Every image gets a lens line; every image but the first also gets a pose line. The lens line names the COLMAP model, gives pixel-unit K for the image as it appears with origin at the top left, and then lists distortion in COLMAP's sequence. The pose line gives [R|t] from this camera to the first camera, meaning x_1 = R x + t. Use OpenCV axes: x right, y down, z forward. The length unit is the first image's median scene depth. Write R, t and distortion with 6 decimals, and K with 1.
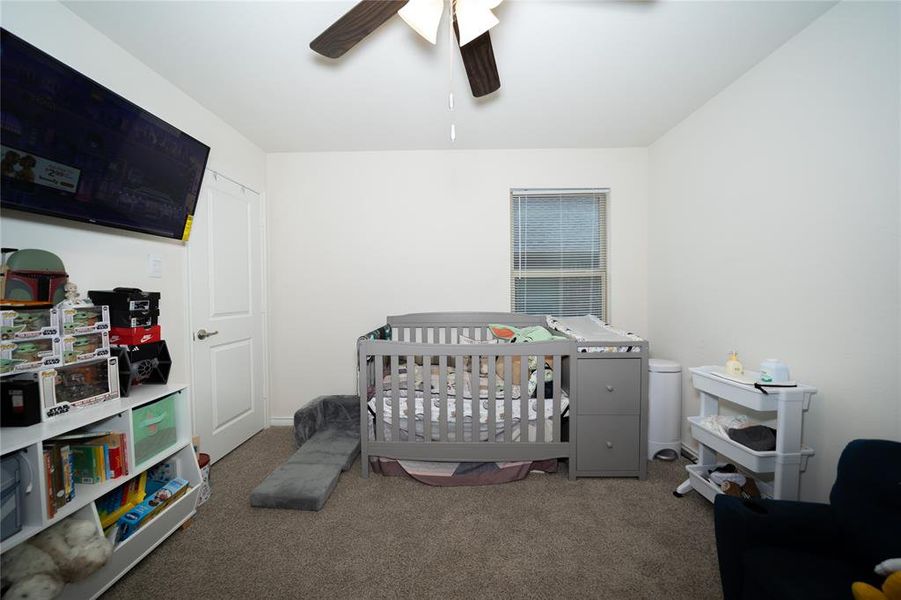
lens RADIAL K [[319.2, 0, 442.6], [0, 319.2, 298.8], [0, 0, 1]] dist [-0.000364, -0.000081]
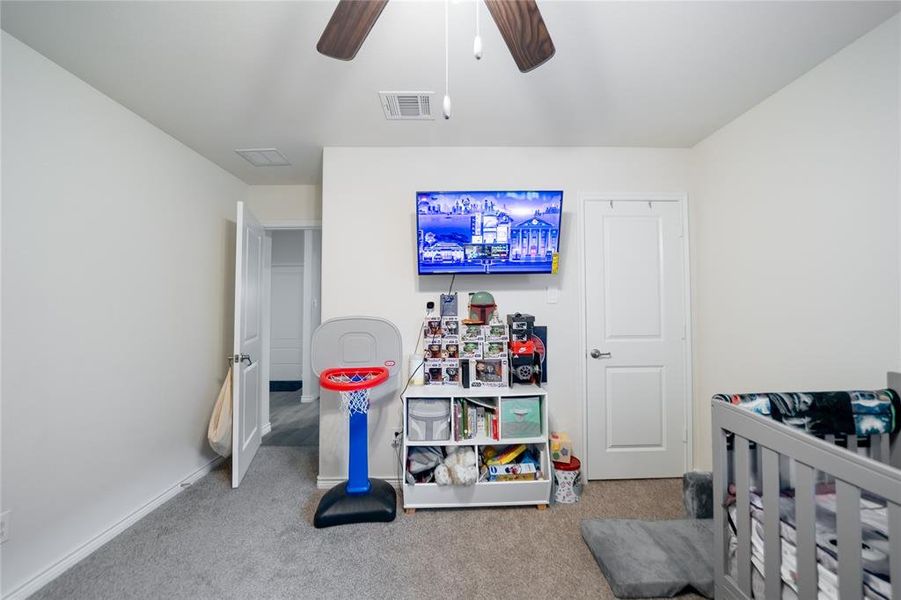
lens RADIAL K [[319.2, 0, 442.6], [0, 319.2, 298.8], [0, 0, 1]] dist [-0.000364, -0.000081]
pose [[0.068416, -0.026386, -0.997308, 0.442046], [-0.013720, 0.999531, -0.027386, -0.055673], [0.997563, 0.015557, 0.068022, 0.570634]]
